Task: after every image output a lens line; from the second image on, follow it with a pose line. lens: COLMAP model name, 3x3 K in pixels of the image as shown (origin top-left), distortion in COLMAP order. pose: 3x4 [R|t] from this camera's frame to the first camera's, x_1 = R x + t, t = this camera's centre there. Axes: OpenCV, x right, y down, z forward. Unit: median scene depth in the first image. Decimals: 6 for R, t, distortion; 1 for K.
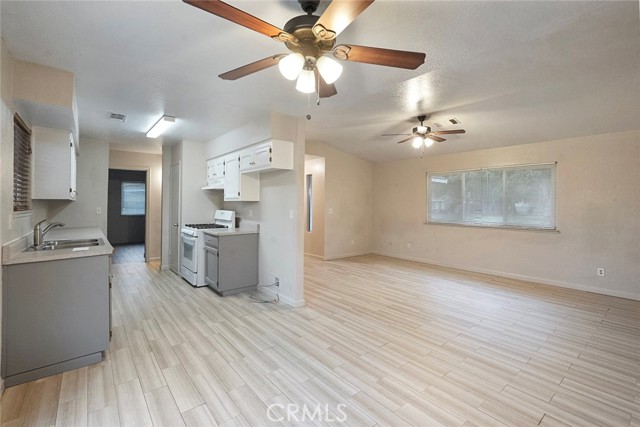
lens RADIAL K [[282.6, 0, 321.3], [0, 282.6, 201.3], [0, 0, 1]] dist [-0.011455, 0.001101]
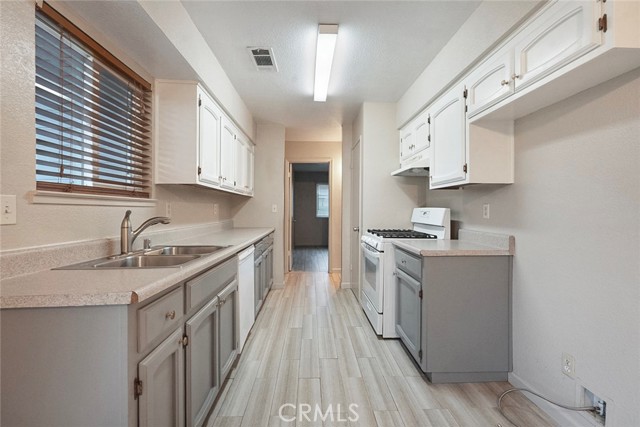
lens RADIAL K [[282.6, 0, 317.7], [0, 282.6, 208.8], [0, 0, 1]] dist [-0.011455, 0.001101]
pose [[0.785313, -0.002884, -0.619093, -0.190293], [0.004308, 0.999990, 0.000806, 0.037630], [0.619084, -0.003300, 0.785318, 0.470654]]
